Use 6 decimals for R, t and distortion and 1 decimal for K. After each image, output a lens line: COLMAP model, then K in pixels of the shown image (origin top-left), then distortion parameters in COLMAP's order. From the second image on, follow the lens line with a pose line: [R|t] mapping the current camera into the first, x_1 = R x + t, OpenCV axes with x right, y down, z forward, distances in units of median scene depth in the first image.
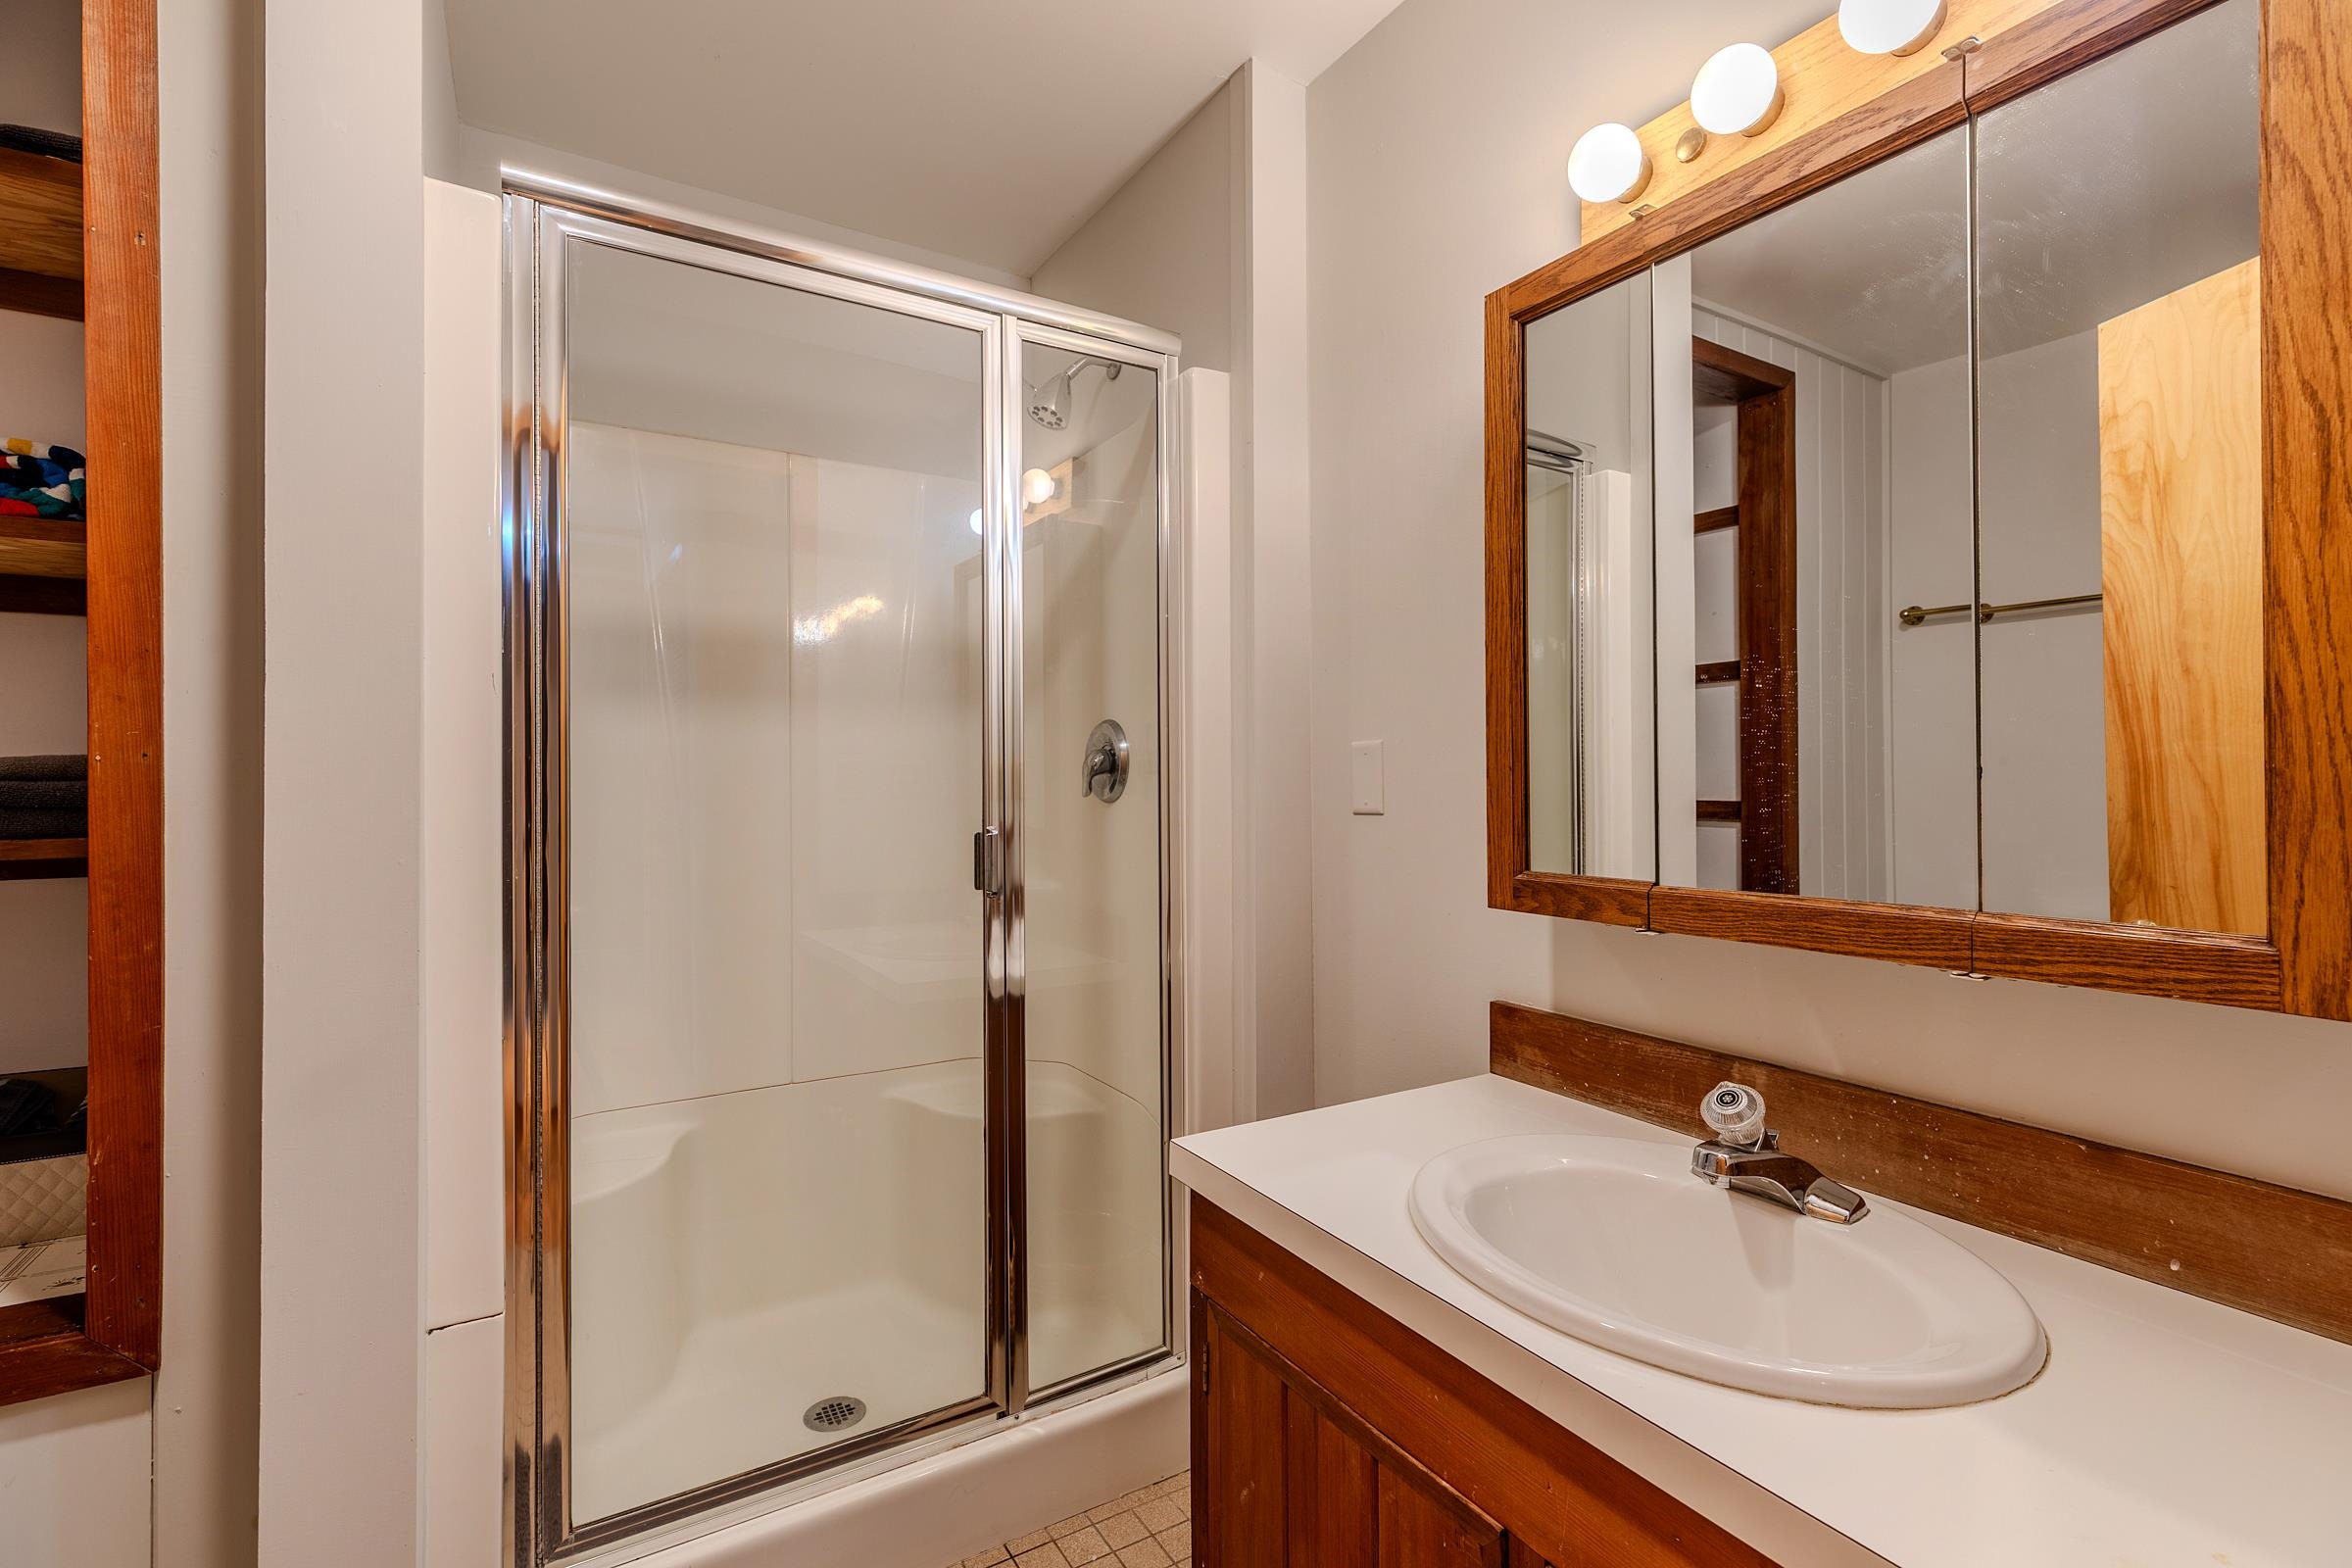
lens RADIAL K [[1060.9, 0, 1168.9], [0, 1060.9, 779.6], [0, 0, 1]] dist [-0.000808, -0.000050]
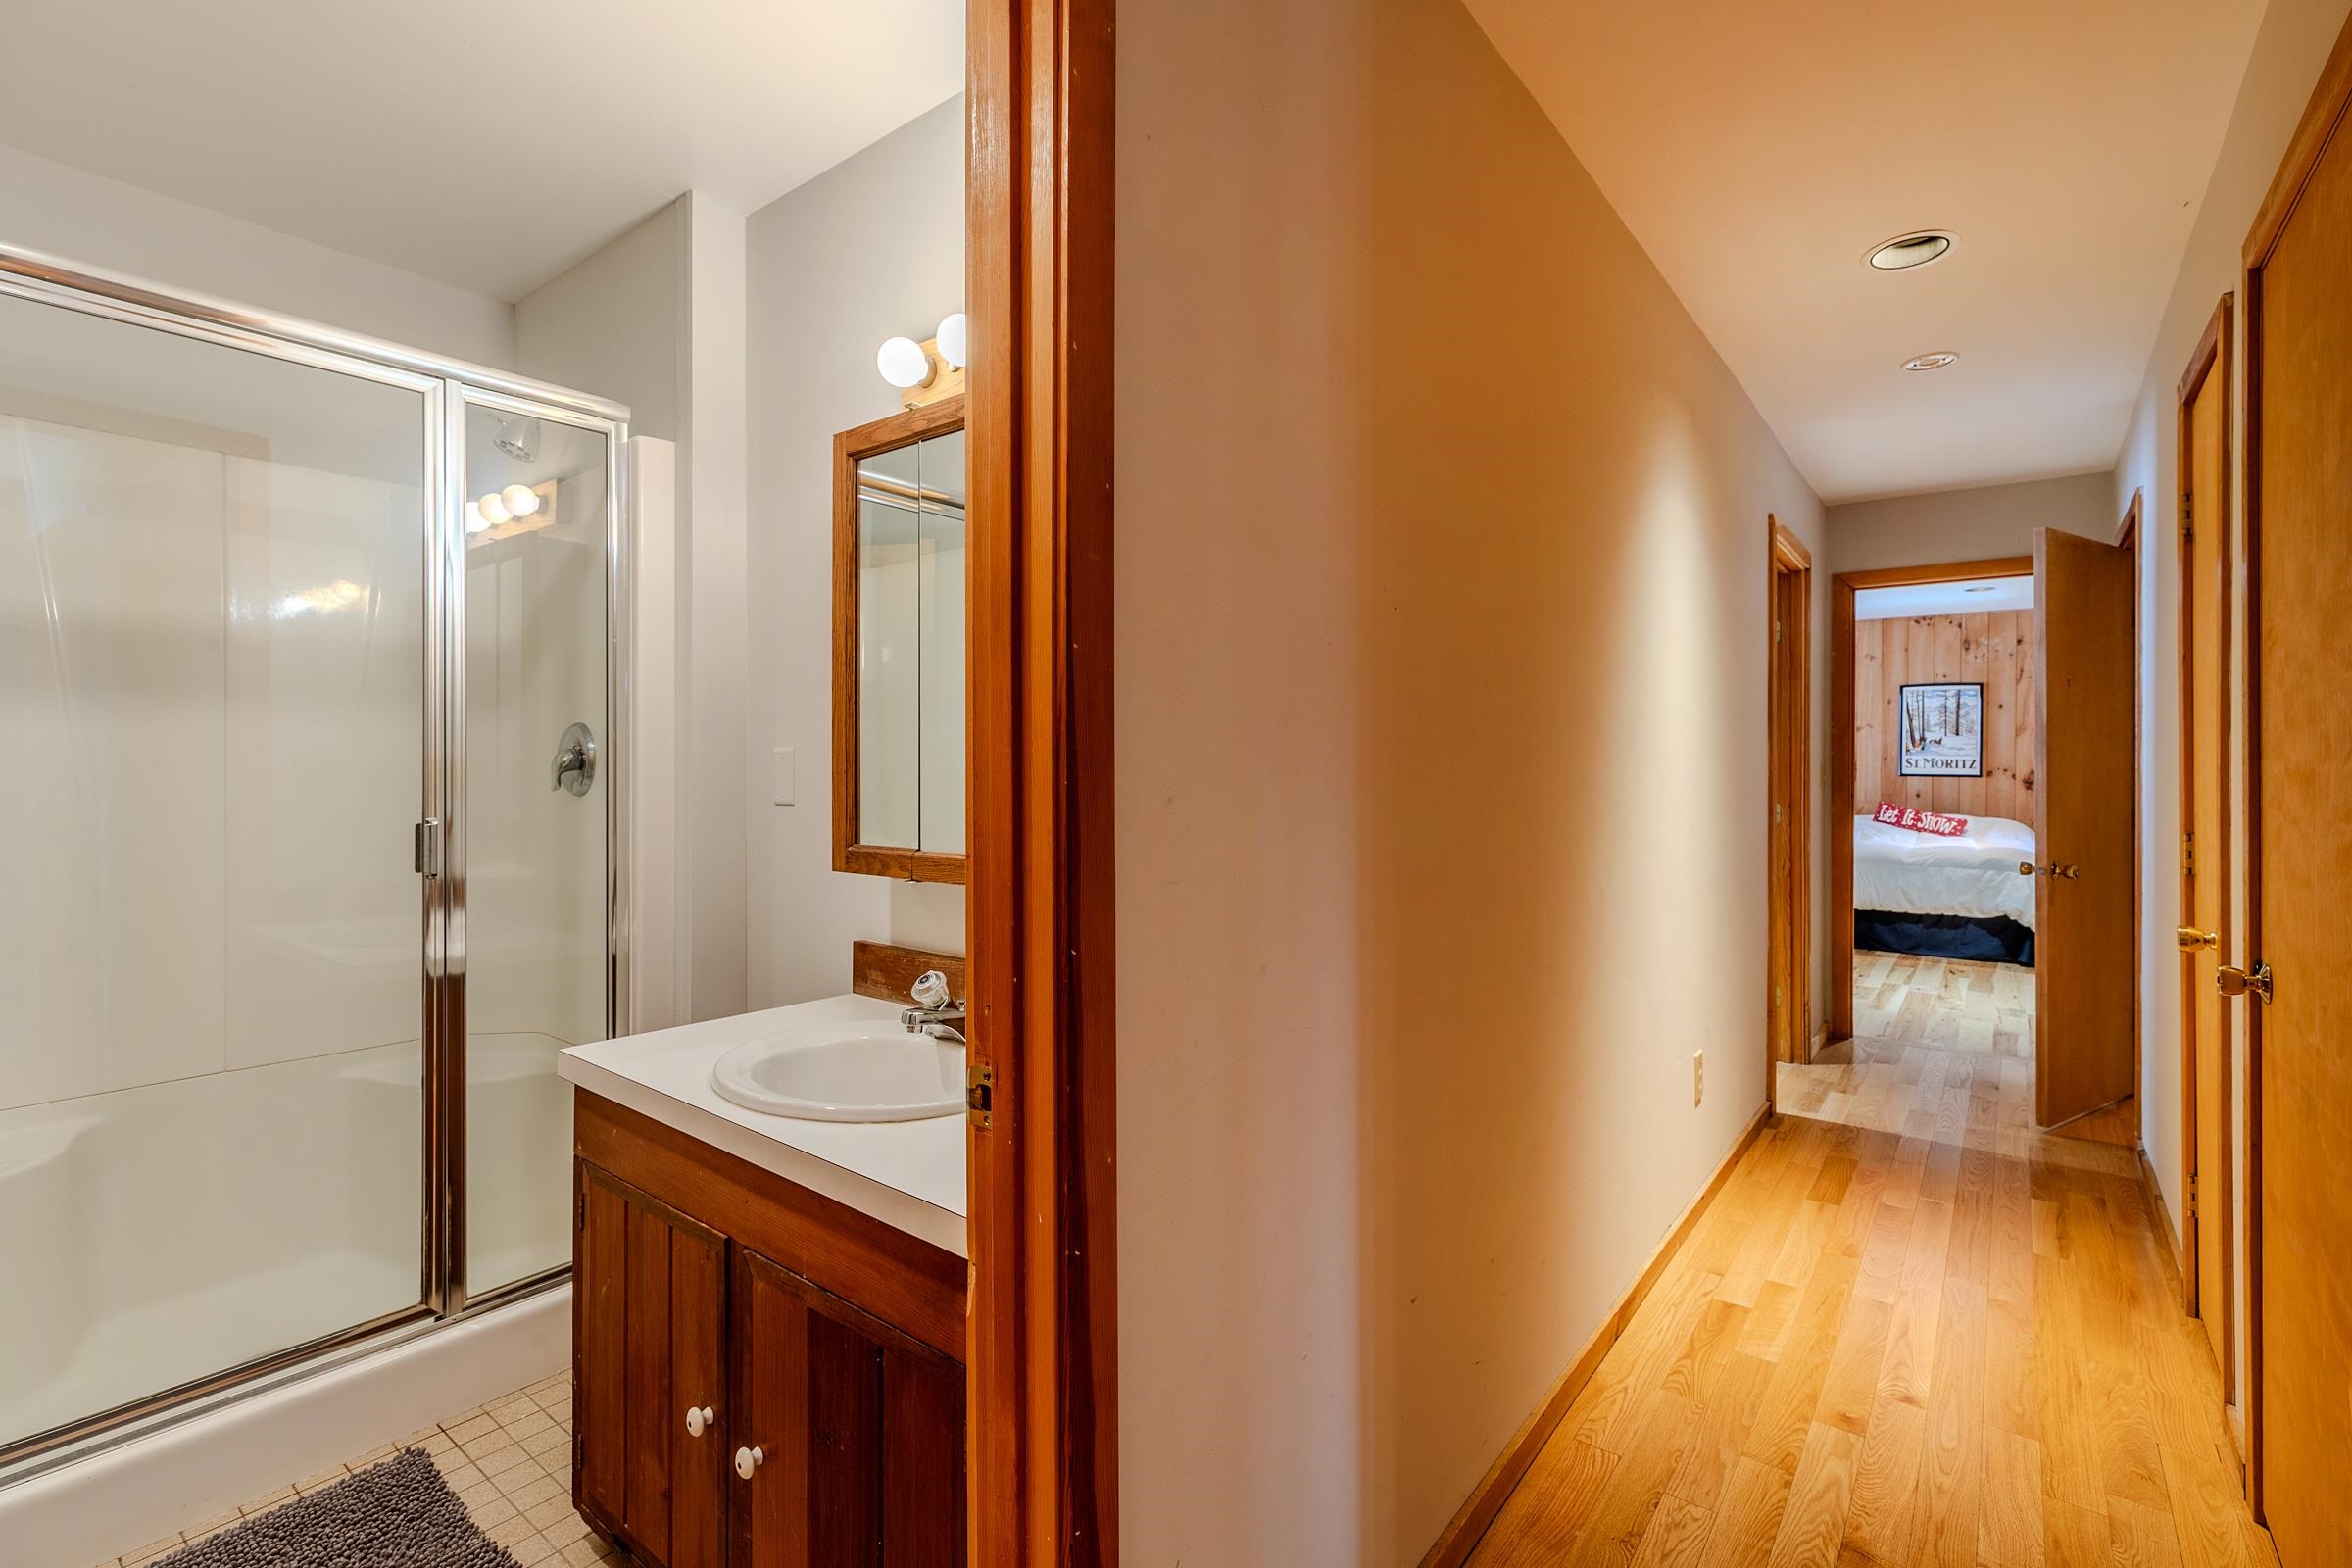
lens RADIAL K [[1067.0, 0, 1183.5], [0, 1067.0, 770.1], [0, 0, 1]] dist [0.002509, 0.000516]
pose [[0.933968, 0.003780, 0.357336, 0.208389], [-0.004717, 0.999987, 0.001751, -0.016417], [-0.357324, -0.003321, 0.933974, -0.442773]]
